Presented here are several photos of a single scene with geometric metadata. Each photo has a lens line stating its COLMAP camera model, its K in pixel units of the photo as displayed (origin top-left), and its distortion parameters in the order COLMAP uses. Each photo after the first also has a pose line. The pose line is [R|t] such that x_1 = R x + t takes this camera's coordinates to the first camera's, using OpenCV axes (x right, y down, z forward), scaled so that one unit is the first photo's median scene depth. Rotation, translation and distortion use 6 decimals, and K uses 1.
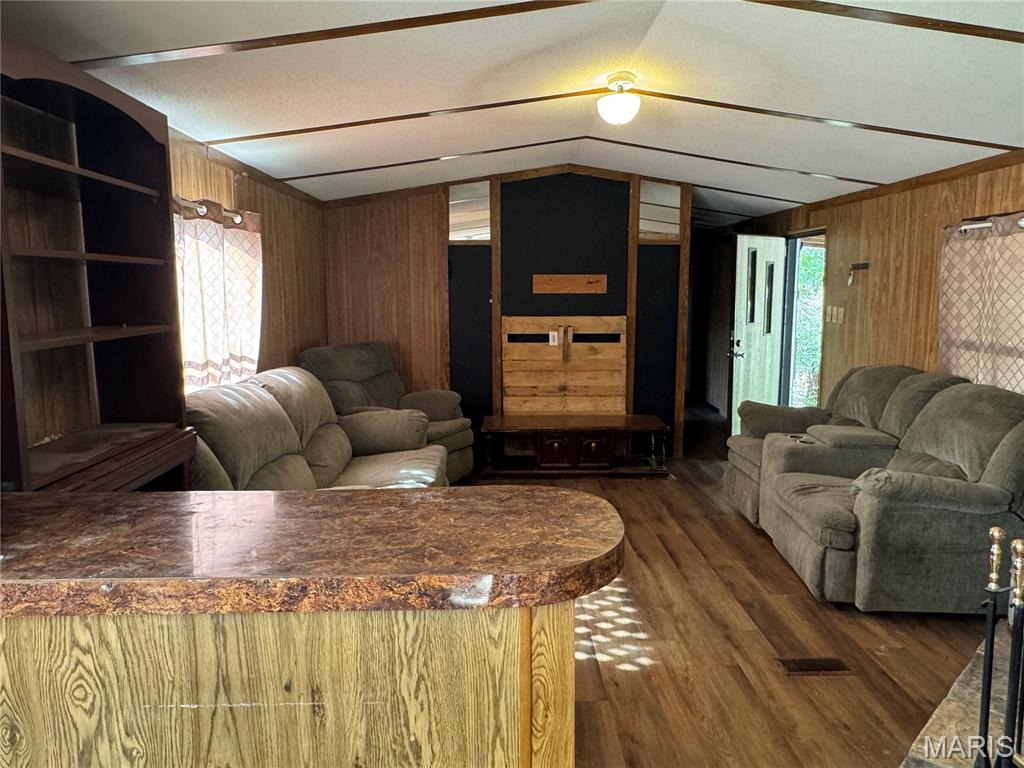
lens RADIAL K [[730.5, 0, 506.5], [0, 730.5, 385.1], [0, 0, 1]] dist [0.011411, 0.005059]
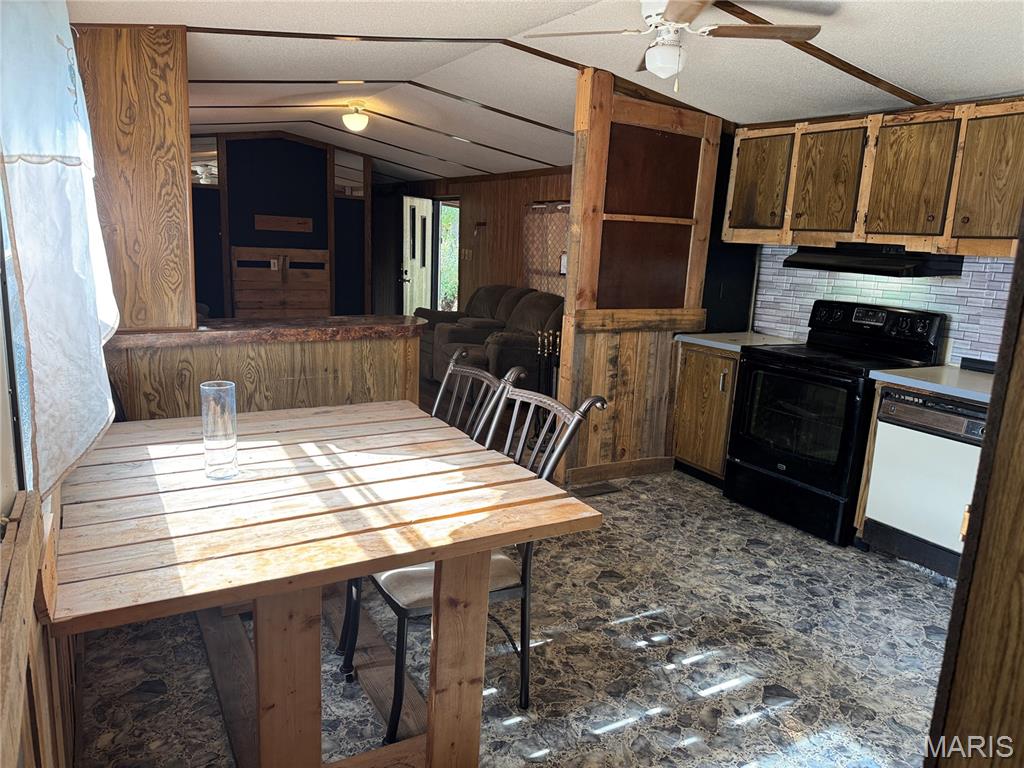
lens RADIAL K [[728.2, 0, 513.0], [0, 728.2, 385.8], [0, 0, 1]] dist [0.078451, -0.102816]
pose [[0.872219, -0.055068, 0.486006, -0.262787], [0.016494, 0.996388, 0.083296, 0.061145], [-0.488838, -0.064636, 0.869977, -0.464042]]
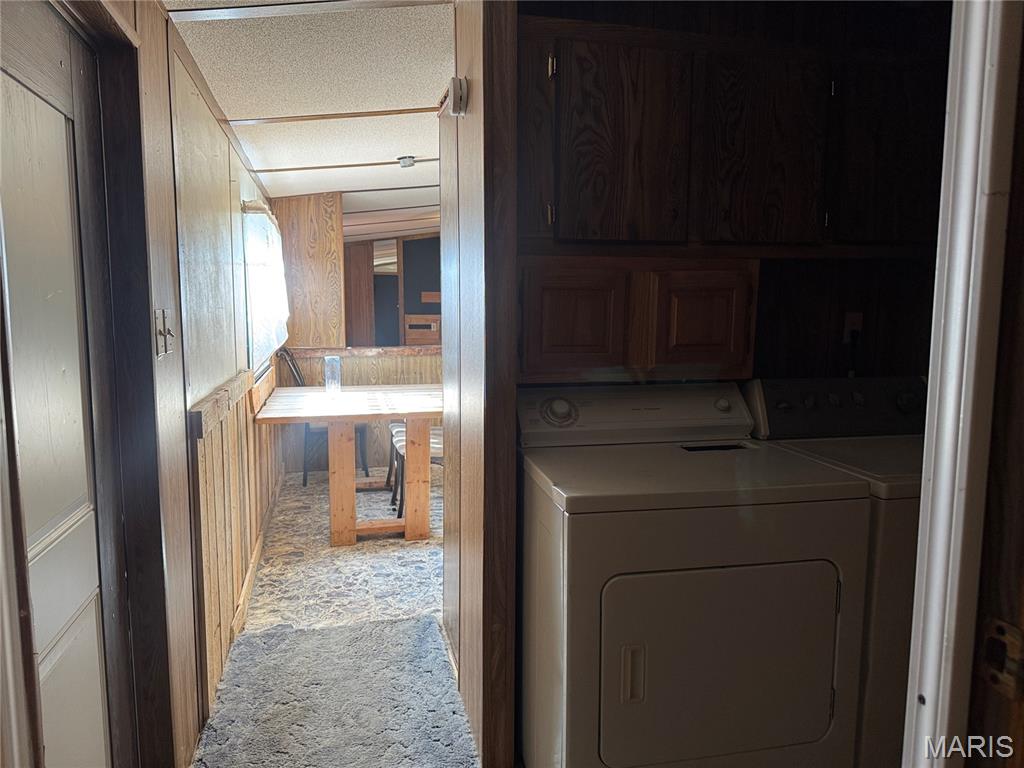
lens RADIAL K [[728.2, 0, 519.5], [0, 728.2, 392.1], [0, 0, 1]] dist [0.078451, -0.102816]
pose [[0.971709, -0.019332, 0.235388, -0.193173], [0.023454, 0.999617, -0.014723, 0.157211], [-0.235013, 0.019827, 0.971790, -0.982851]]
